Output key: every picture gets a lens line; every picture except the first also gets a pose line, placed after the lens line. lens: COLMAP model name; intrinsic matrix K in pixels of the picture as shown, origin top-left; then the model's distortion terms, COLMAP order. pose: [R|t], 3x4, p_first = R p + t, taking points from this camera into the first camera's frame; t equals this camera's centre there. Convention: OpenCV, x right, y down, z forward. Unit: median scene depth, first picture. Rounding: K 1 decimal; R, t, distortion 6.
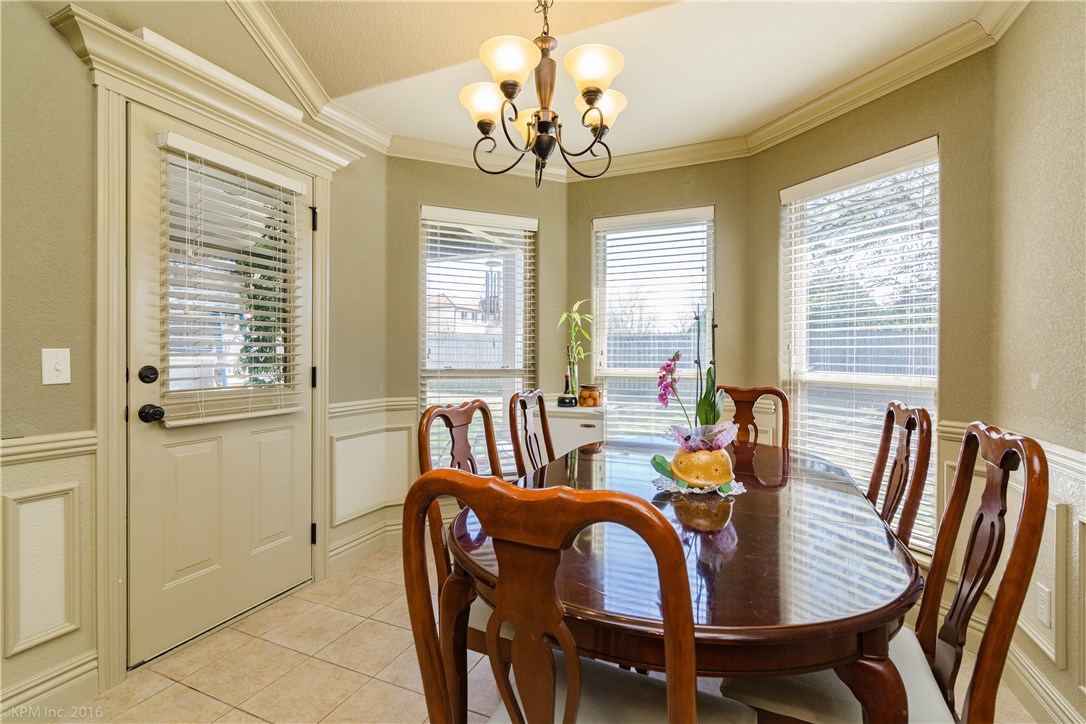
lens RADIAL K [[501.8, 0, 536.0], [0, 501.8, 360.2], [0, 0, 1]] dist [-0.000303, -0.000070]
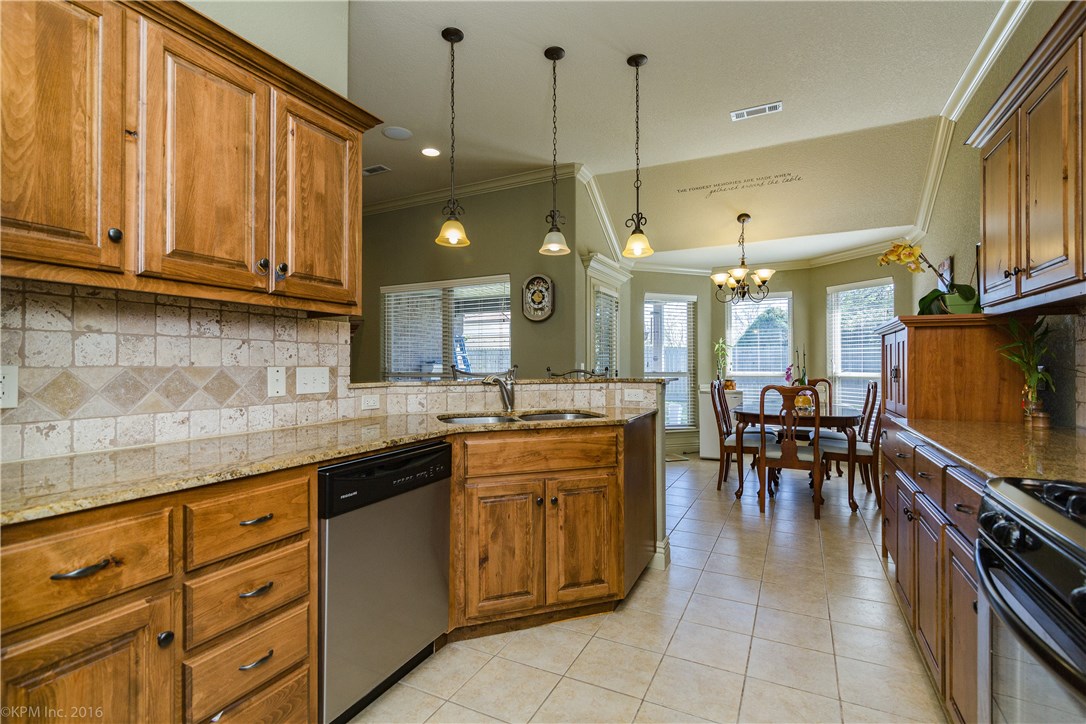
lens RADIAL K [[501.8, 0, 535.8], [0, 501.8, 359.4], [0, 0, 1]] dist [-0.000303, -0.000070]
pose [[0.997397, -0.004028, -0.071988, -0.592388], [0.002805, 0.999850, -0.017078, 0.000752], [0.072046, 0.016831, 0.997259, -1.208602]]
